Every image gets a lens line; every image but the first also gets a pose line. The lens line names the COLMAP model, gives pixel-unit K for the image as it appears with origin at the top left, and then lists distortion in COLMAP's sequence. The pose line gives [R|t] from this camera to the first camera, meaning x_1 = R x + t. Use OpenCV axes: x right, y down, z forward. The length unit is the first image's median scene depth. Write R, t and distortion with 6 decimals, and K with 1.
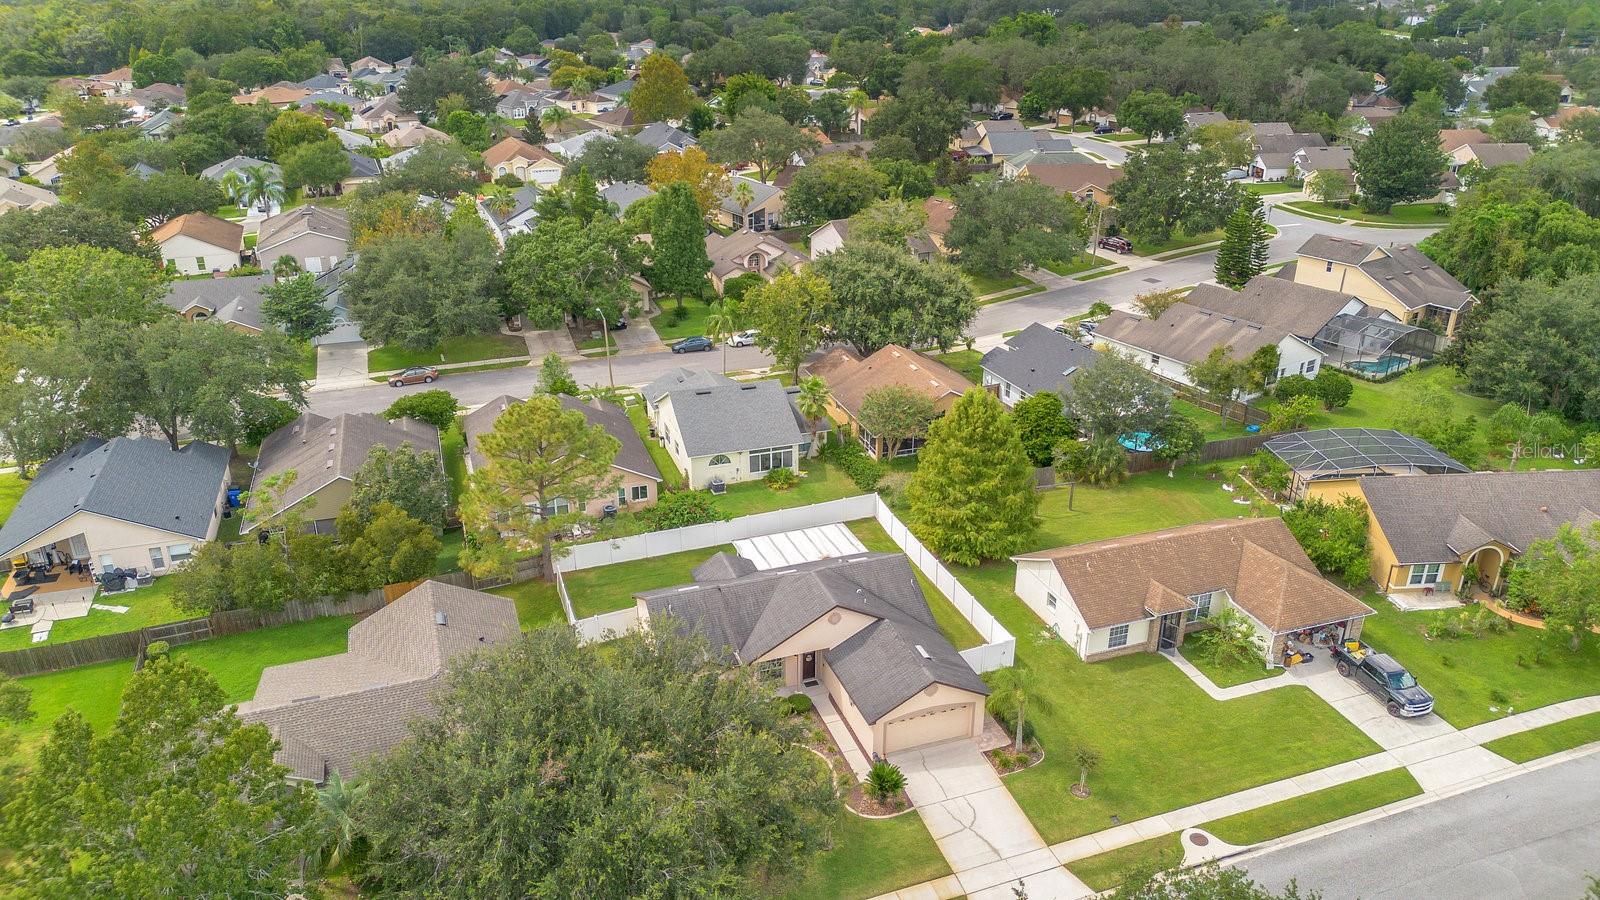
lens RADIAL K [[1133.5, 0, 800.0], [0, 1133.5, 450.0], [0, 0, 1]] dist [0.101983, -0.130637]
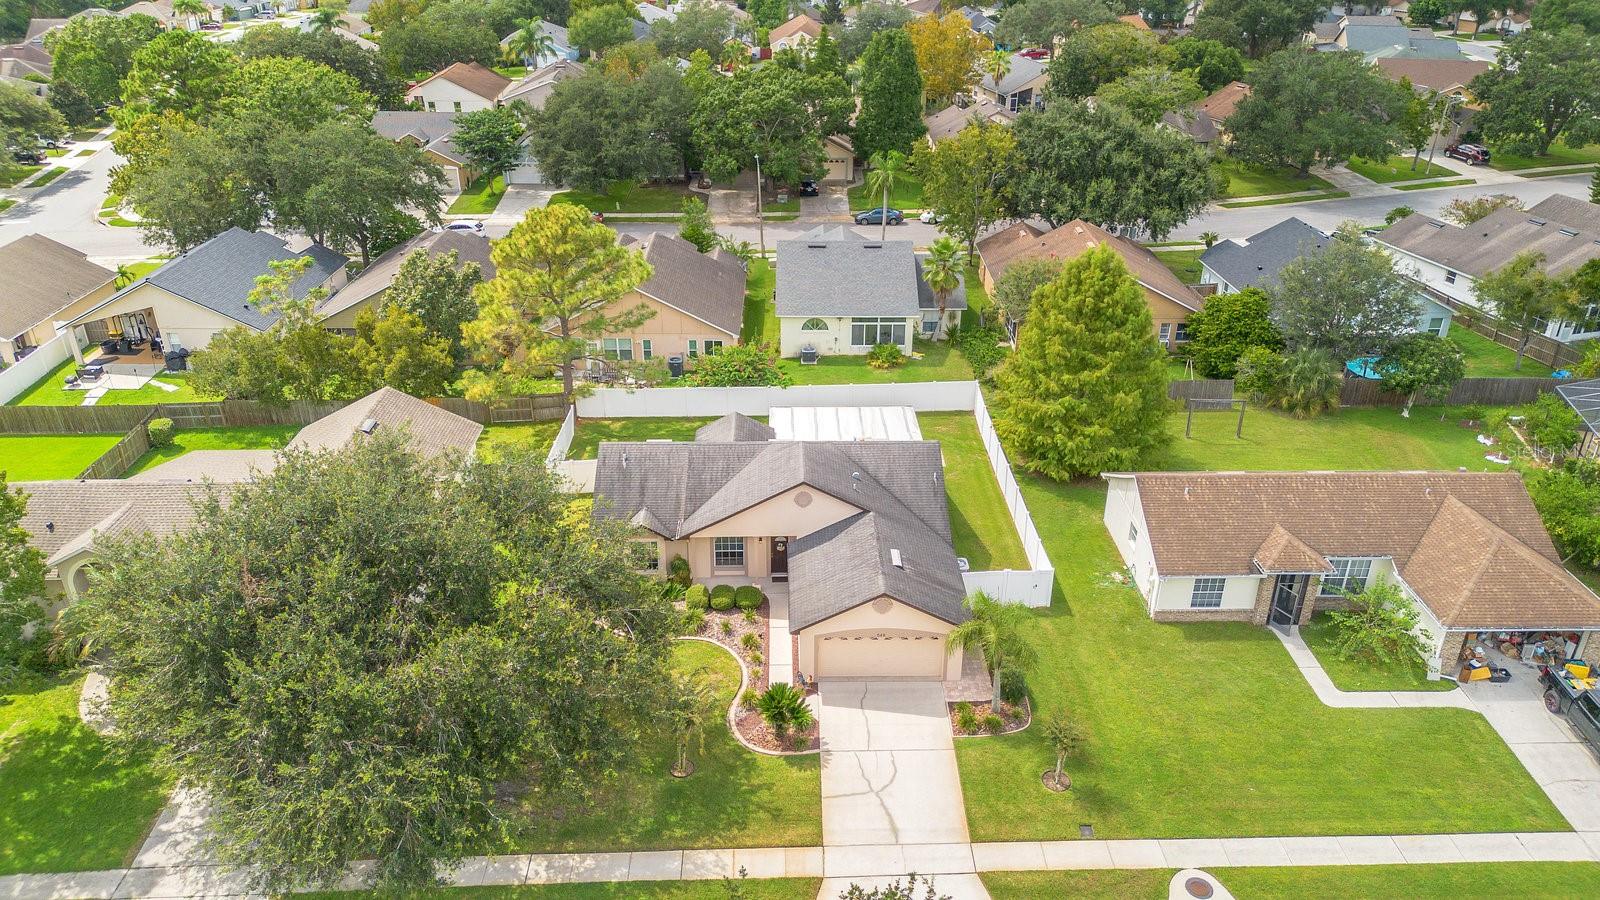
lens RADIAL K [[1133.5, 0, 800.0], [0, 1133.5, 450.0], [0, 0, 1]] dist [0.101983, -0.130637]
pose [[0.947432, 0.145500, -0.284961, 0.200824], [-0.130455, 0.988895, 0.071193, 0.049764], [0.292155, -0.030276, 0.955892, 0.215258]]
